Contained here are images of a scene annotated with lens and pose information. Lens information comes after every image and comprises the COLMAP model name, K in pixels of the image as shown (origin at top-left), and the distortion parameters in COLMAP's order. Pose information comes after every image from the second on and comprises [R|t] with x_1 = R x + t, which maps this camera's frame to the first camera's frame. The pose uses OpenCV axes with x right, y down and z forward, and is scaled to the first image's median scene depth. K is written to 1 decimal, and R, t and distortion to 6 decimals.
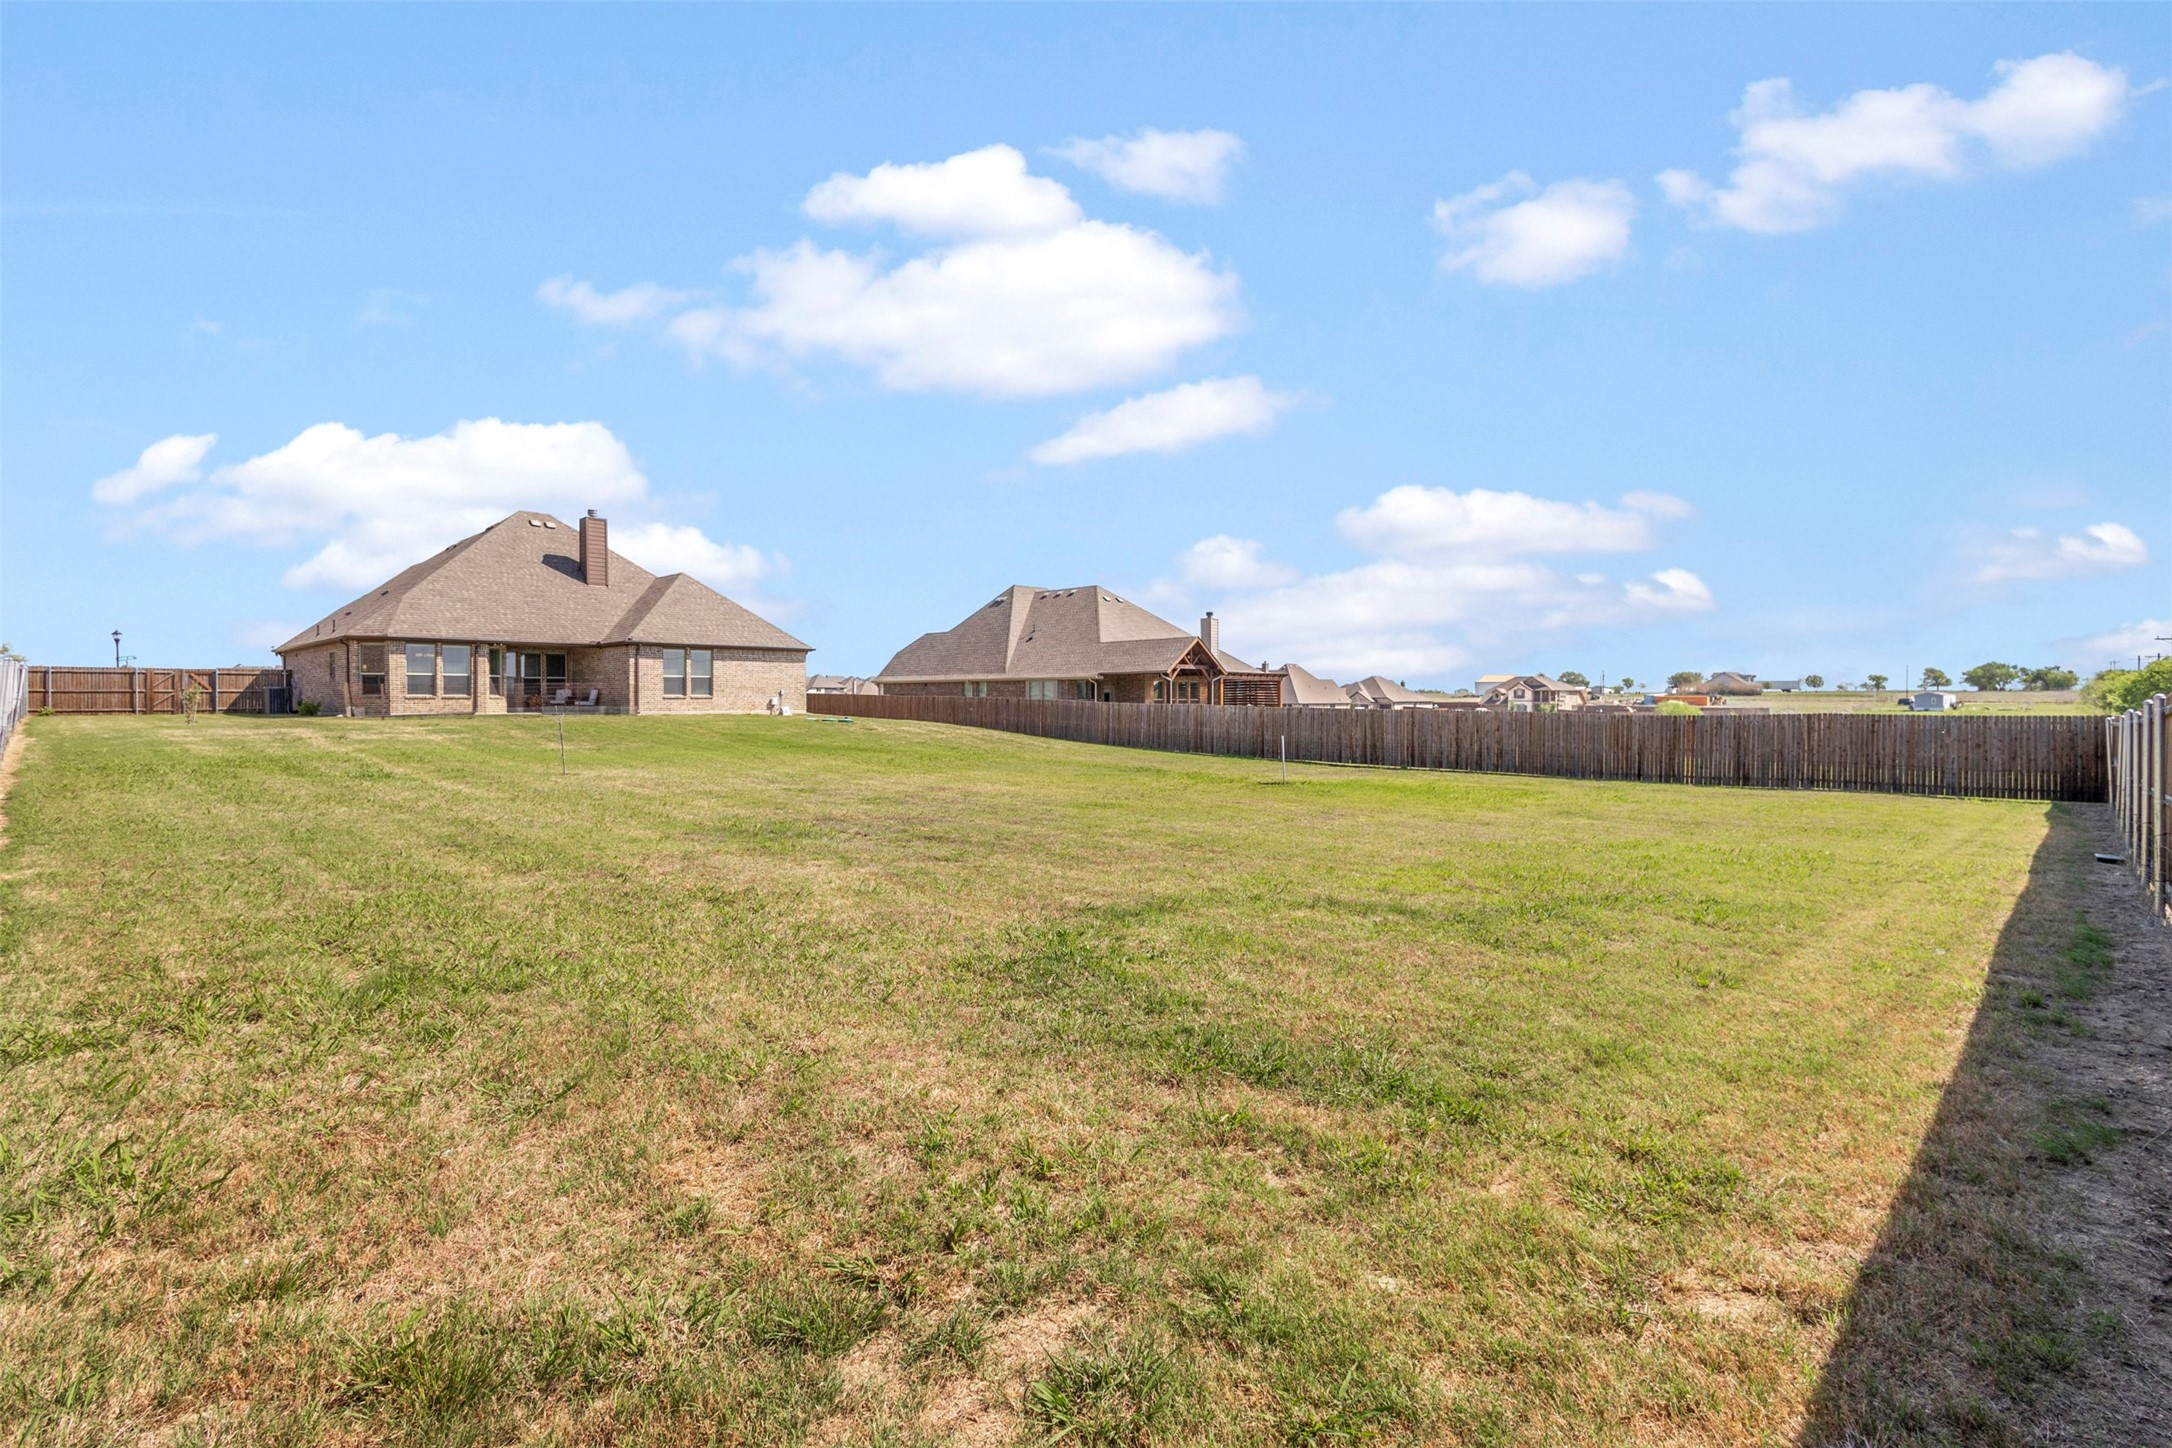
lens RADIAL K [[1006.7, 0, 1096.9], [0, 1006.7, 715.7], [0, 0, 1]] dist [0.008689, -0.001406]
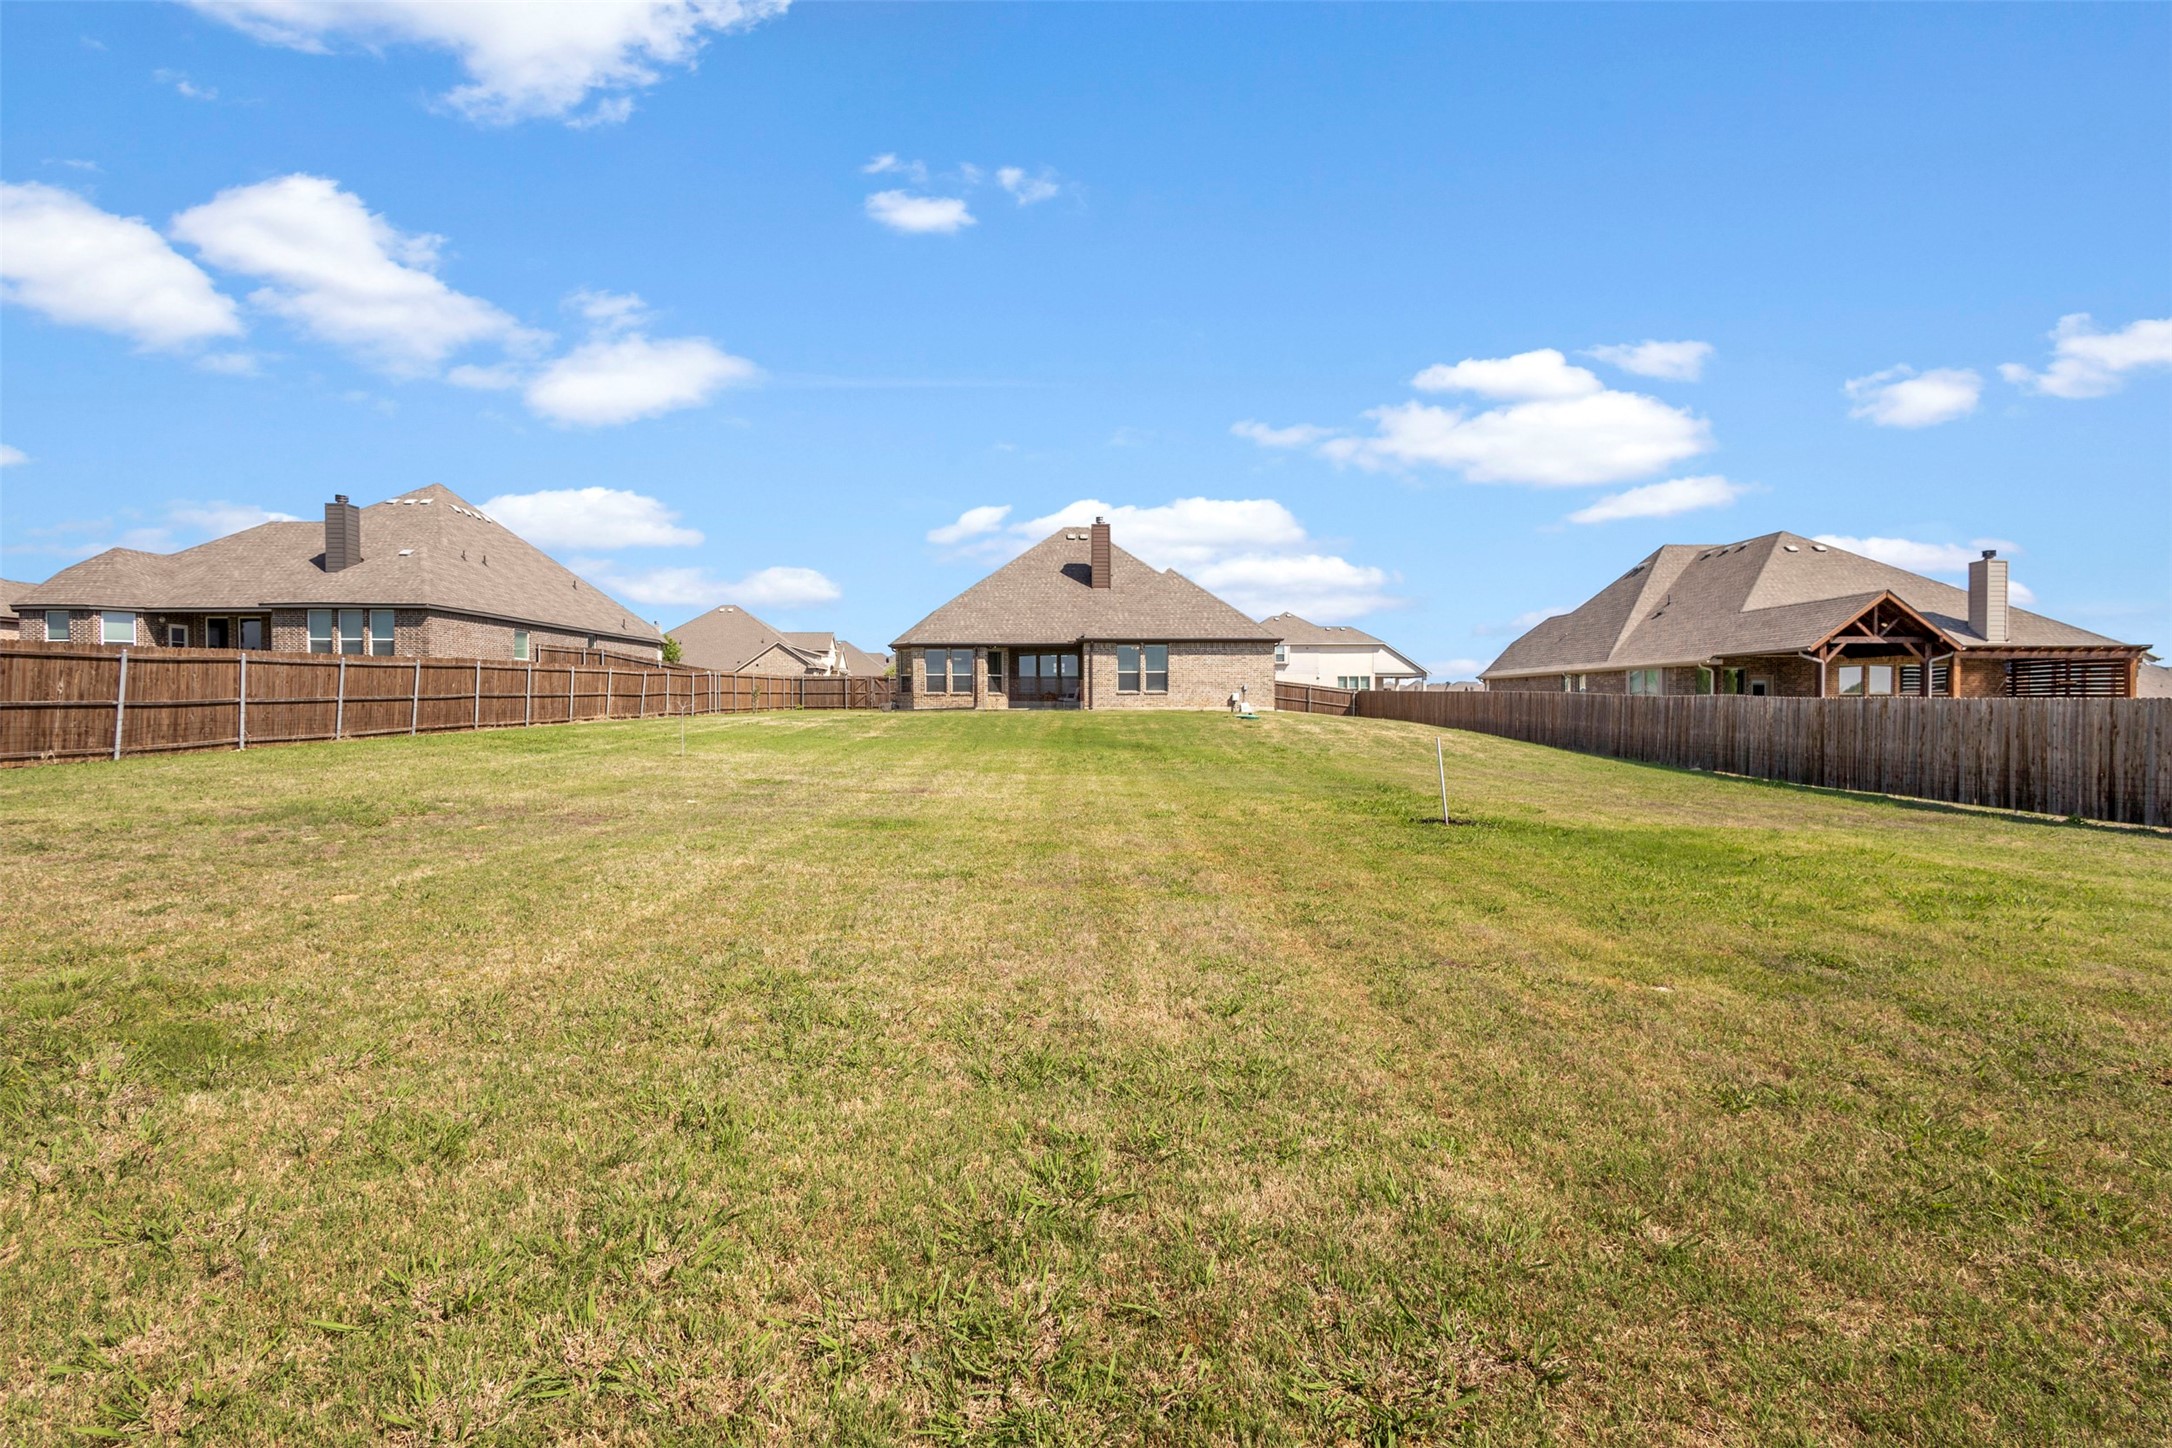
lens RADIAL K [[1006.7, 0, 1084.5], [0, 1006.7, 718.7], [0, 0, 1]] dist [0.008689, -0.001406]
pose [[0.698109, 0.007481, -0.715952, 0.254377], [-0.009747, 0.999952, 0.000945, 0.006157], [0.715925, 0.006319, 0.698149, 0.263515]]
